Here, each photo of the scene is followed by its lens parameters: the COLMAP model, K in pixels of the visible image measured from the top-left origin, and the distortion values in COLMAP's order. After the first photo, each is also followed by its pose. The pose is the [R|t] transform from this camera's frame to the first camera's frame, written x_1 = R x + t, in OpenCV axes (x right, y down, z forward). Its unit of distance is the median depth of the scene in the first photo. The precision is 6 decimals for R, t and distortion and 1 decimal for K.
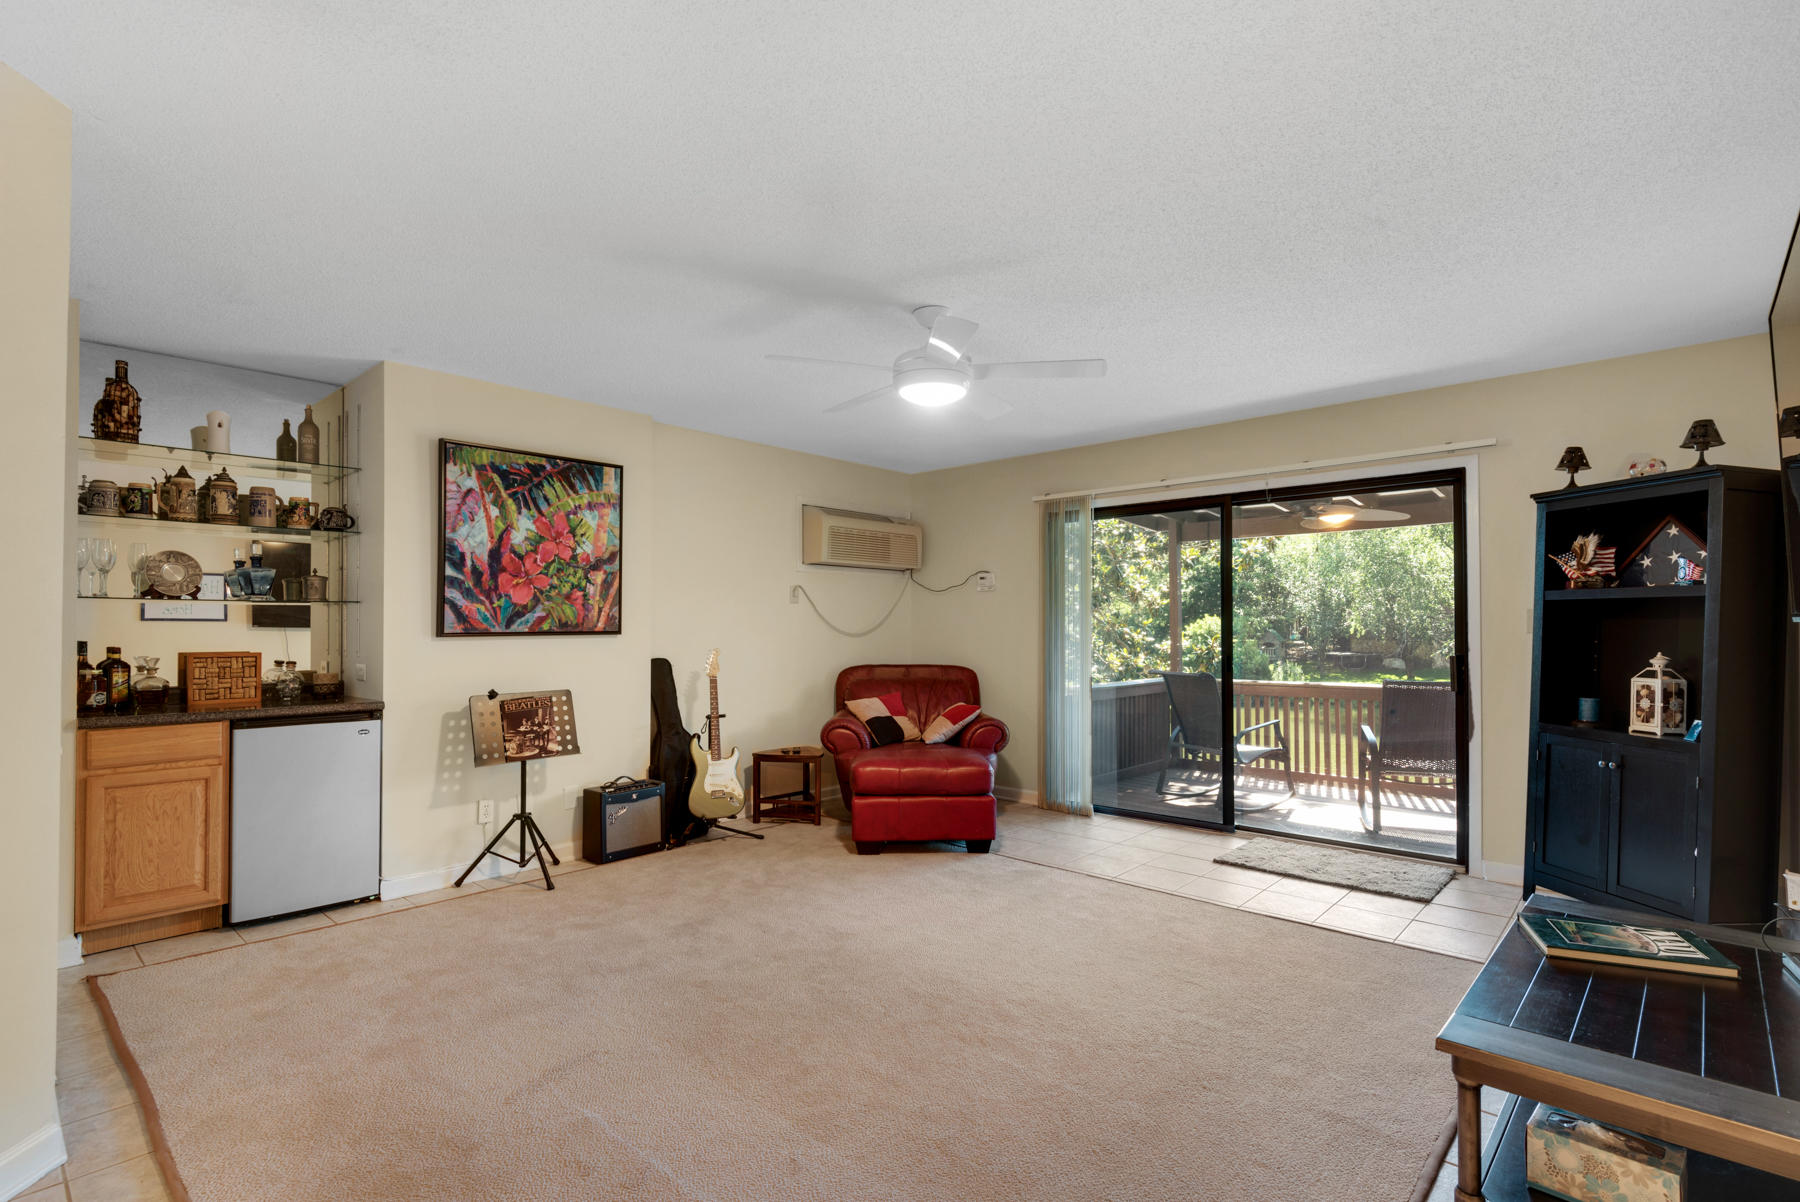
lens RADIAL K [[860.0, 0, 906.9], [0, 860.0, 616.1], [0, 0, 1]] dist [0.011976, -0.008320]
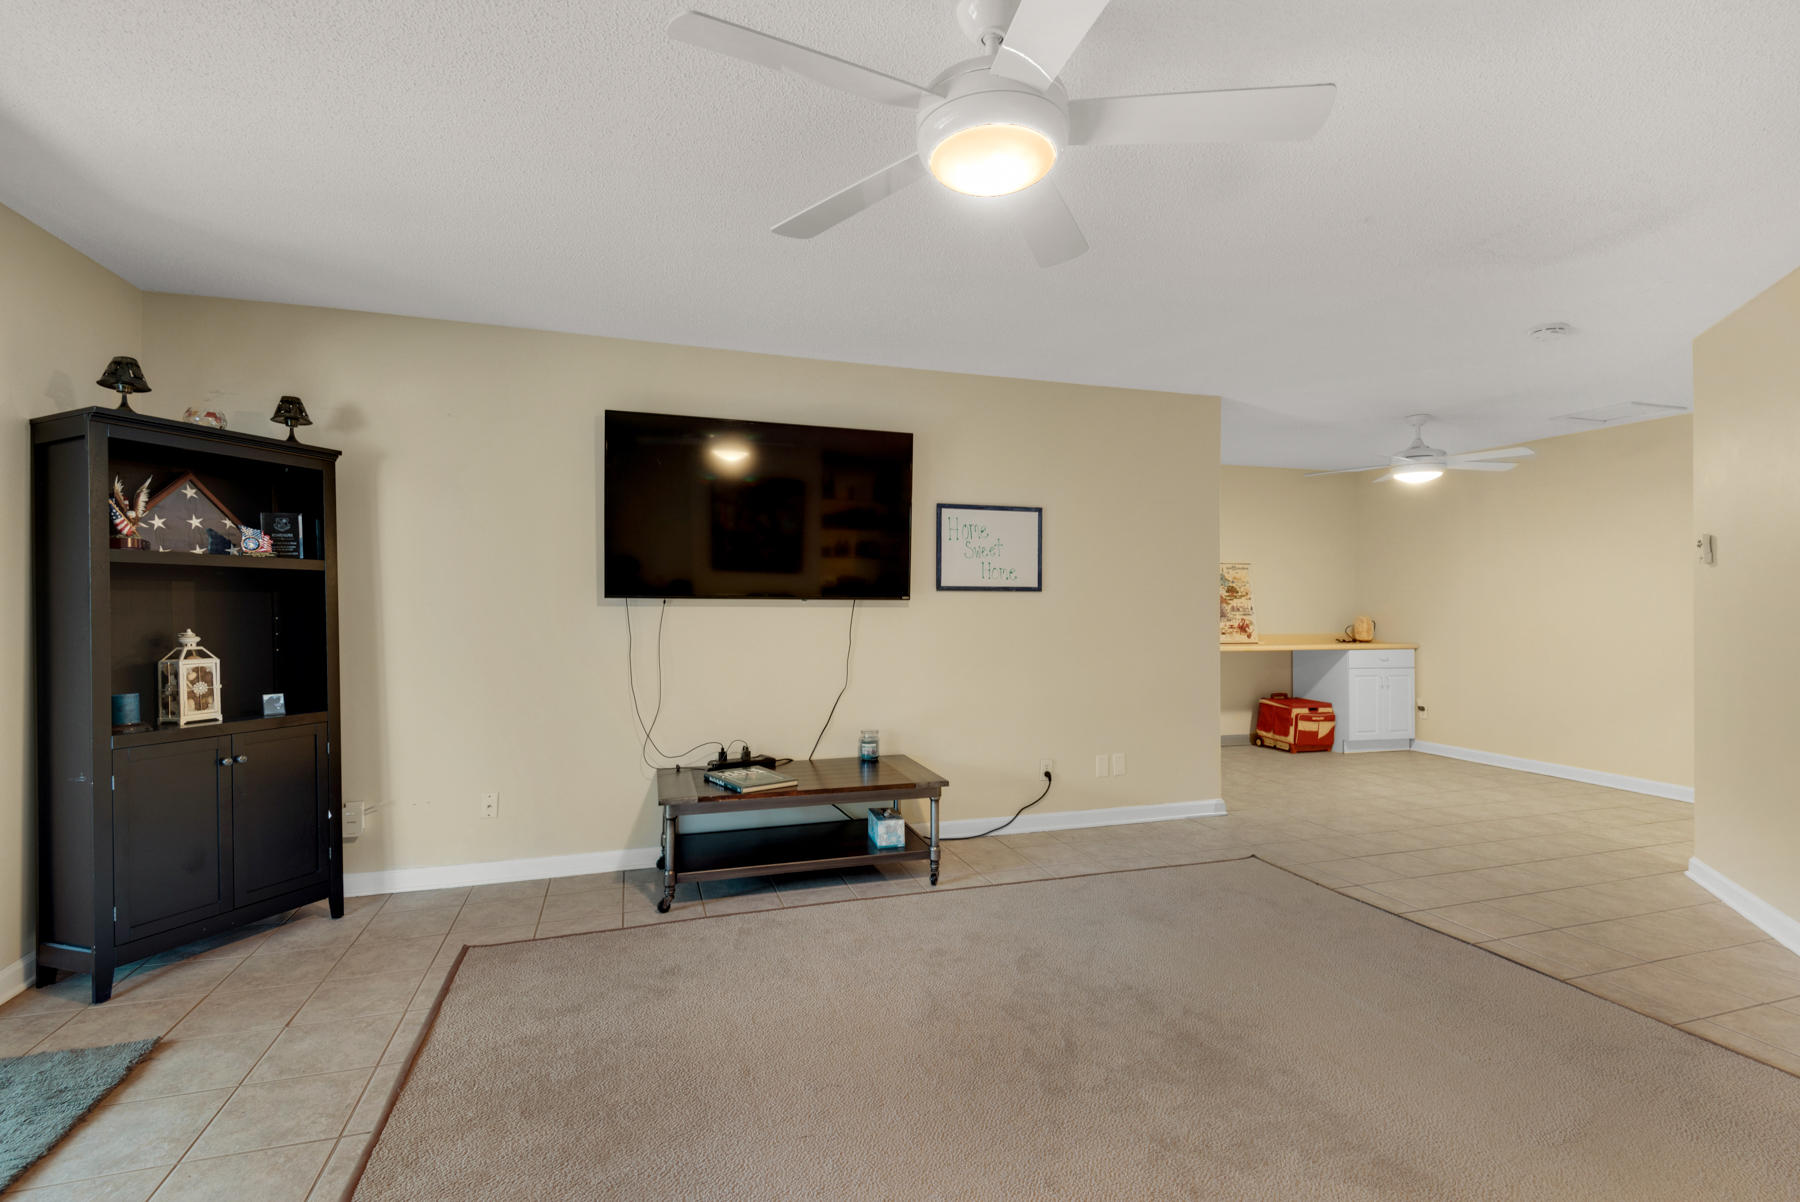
lens RADIAL K [[807.3, 0, 893.3], [0, 807.3, 594.4], [0, 0, 1]] dist [0.019646, -0.009853]
pose [[-0.867445, 0.001809, 0.497529, -0.119253], [-0.005348, 0.999902, -0.012959, 0.010440], [-0.497504, -0.013902, -0.867350, 1.025921]]
